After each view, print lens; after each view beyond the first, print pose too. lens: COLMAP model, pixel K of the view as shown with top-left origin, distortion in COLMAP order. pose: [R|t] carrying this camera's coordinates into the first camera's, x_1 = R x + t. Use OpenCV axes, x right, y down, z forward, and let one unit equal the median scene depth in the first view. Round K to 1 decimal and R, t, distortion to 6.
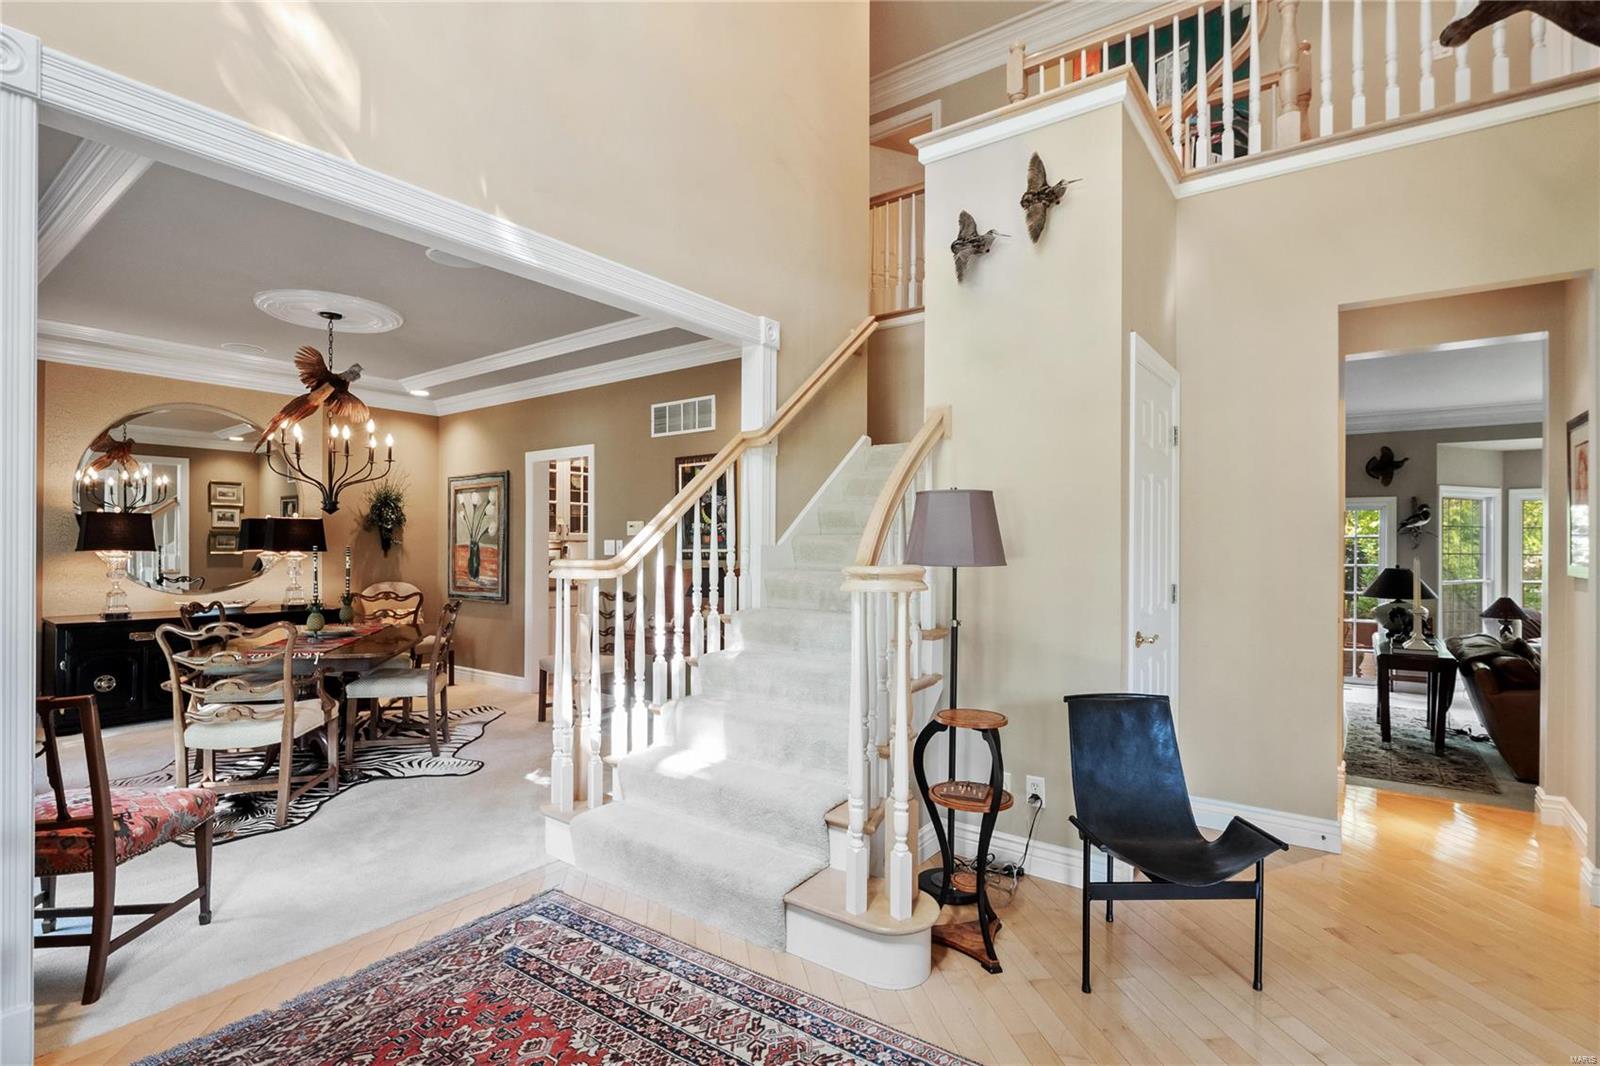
lens RADIAL K [[765.6, 0, 793.4], [0, 765.6, 542.6], [0, 0, 1]] dist [-0.013671, 0.000383]
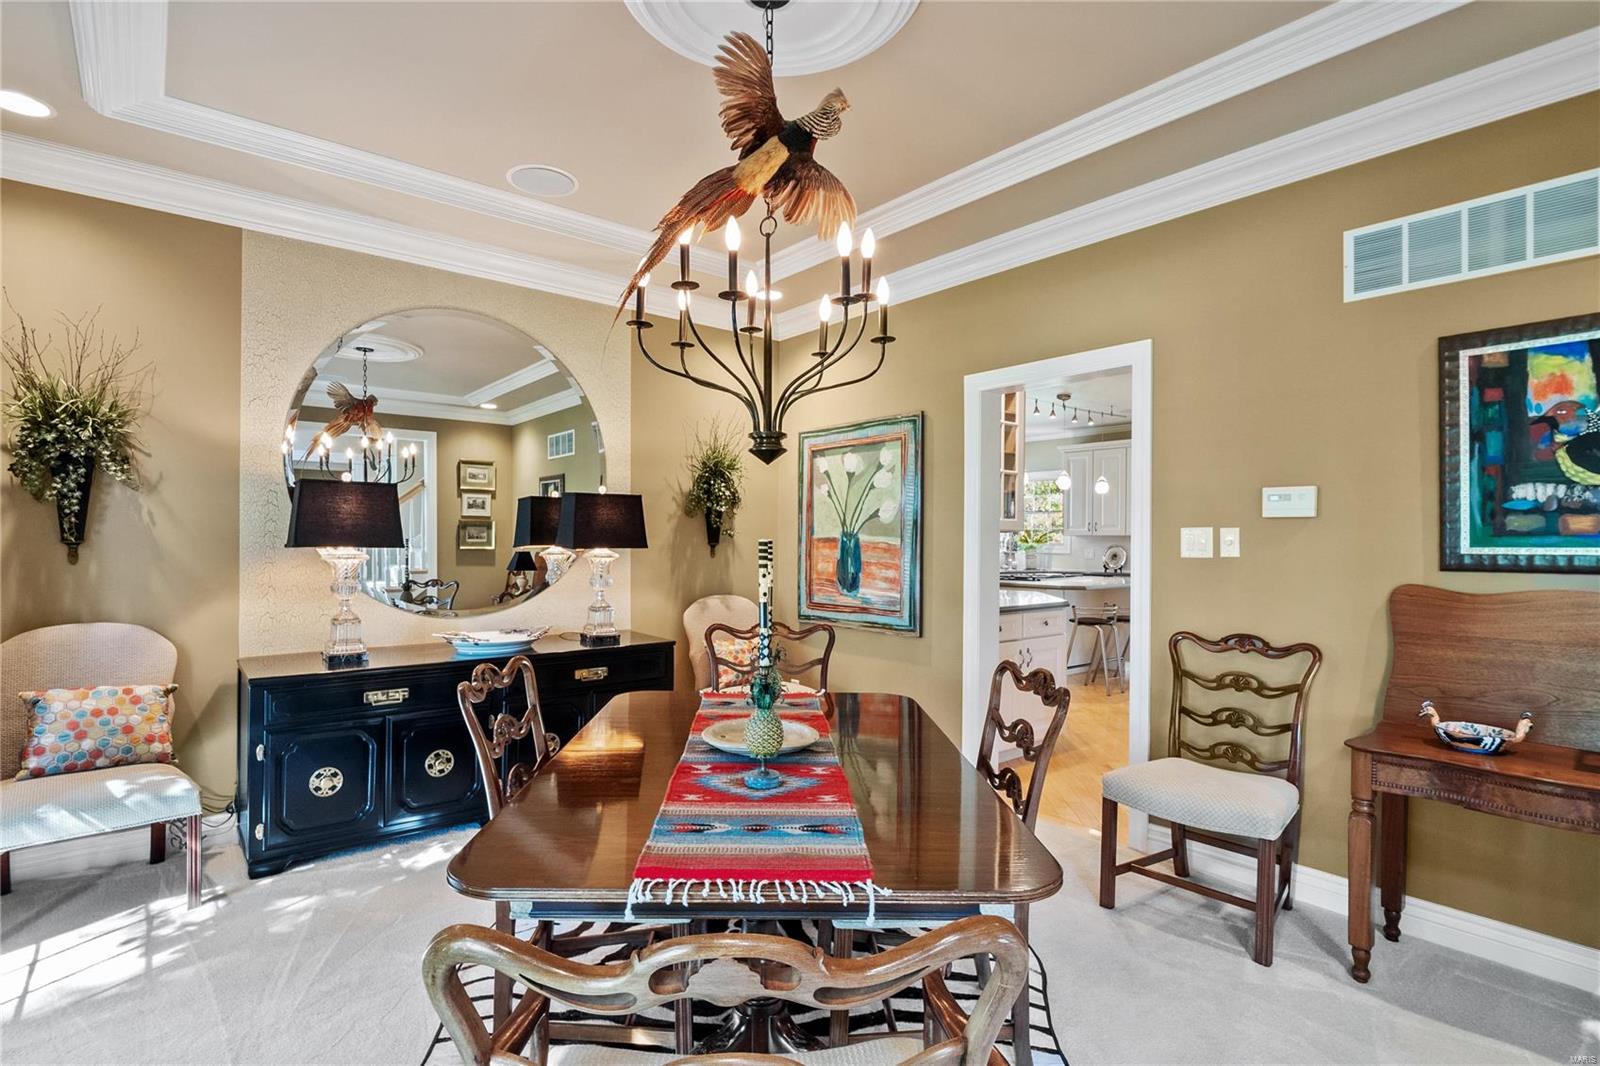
lens RADIAL K [[791.4, 0, 804.8], [0, 791.4, 538.1], [0, 0, 1]] dist [-0.009918, -0.000686]
pose [[0.974848, -0.000488, -0.222869, -0.318844], [0.001040, 0.999997, 0.002360, 0.001896], [0.222867, -0.002532, 0.974846, 0.375746]]
